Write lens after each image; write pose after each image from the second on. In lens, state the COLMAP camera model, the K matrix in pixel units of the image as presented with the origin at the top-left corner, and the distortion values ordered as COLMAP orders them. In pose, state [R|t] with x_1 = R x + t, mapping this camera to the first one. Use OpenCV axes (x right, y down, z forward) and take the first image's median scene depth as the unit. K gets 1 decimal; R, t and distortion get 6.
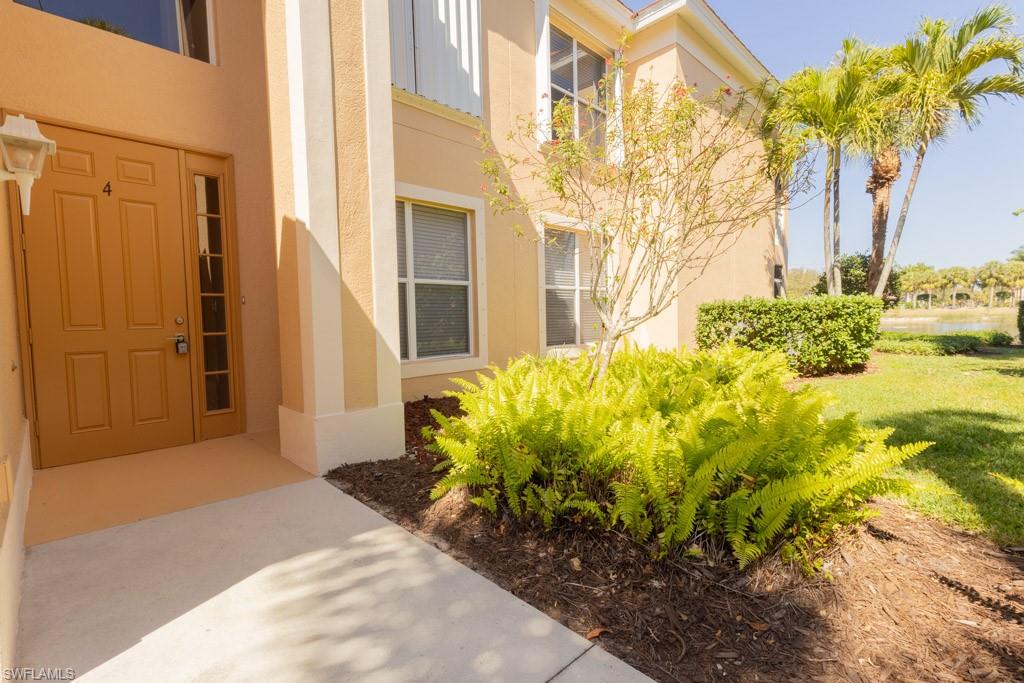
lens RADIAL K [[472.8, 0, 514.9], [0, 472.8, 339.3], [0, 0, 1]] dist [0.008160, 0.000547]
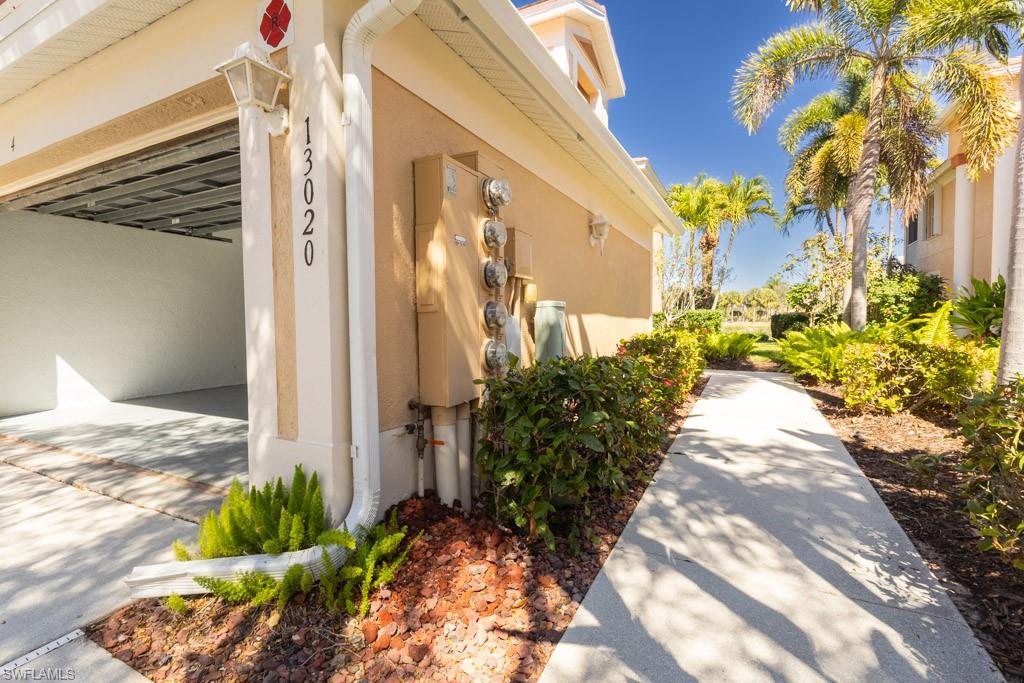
lens RADIAL K [[472.8, 0, 512.6], [0, 472.8, 340.4], [0, 0, 1]] dist [0.008160, 0.000547]
pose [[0.950800, 0.001222, 0.309804, -0.932990], [0.004592, 0.999827, -0.018039, 0.092073], [-0.309772, 0.018574, 0.950629, -0.868291]]
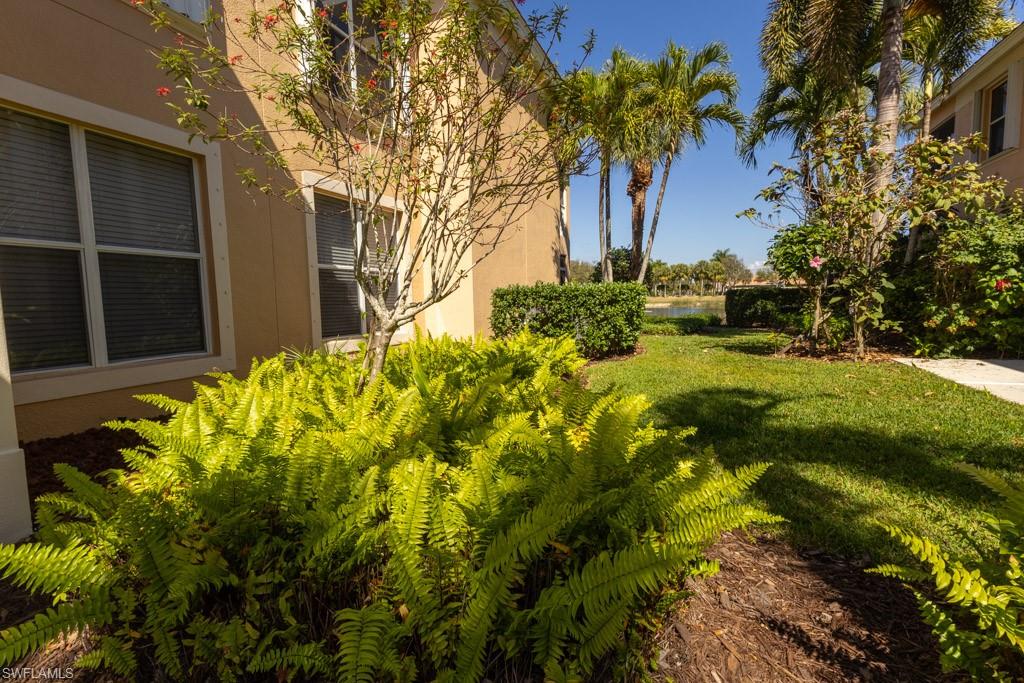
lens RADIAL K [[472.8, 0, 516.7], [0, 472.8, 339.6], [0, 0, 1]] dist [0.008160, 0.000547]
pose [[0.915173, -0.030973, 0.401869, 0.050231], [0.018803, 0.999238, 0.034194, -0.005256], [-0.402622, -0.023737, 0.915058, 0.120496]]
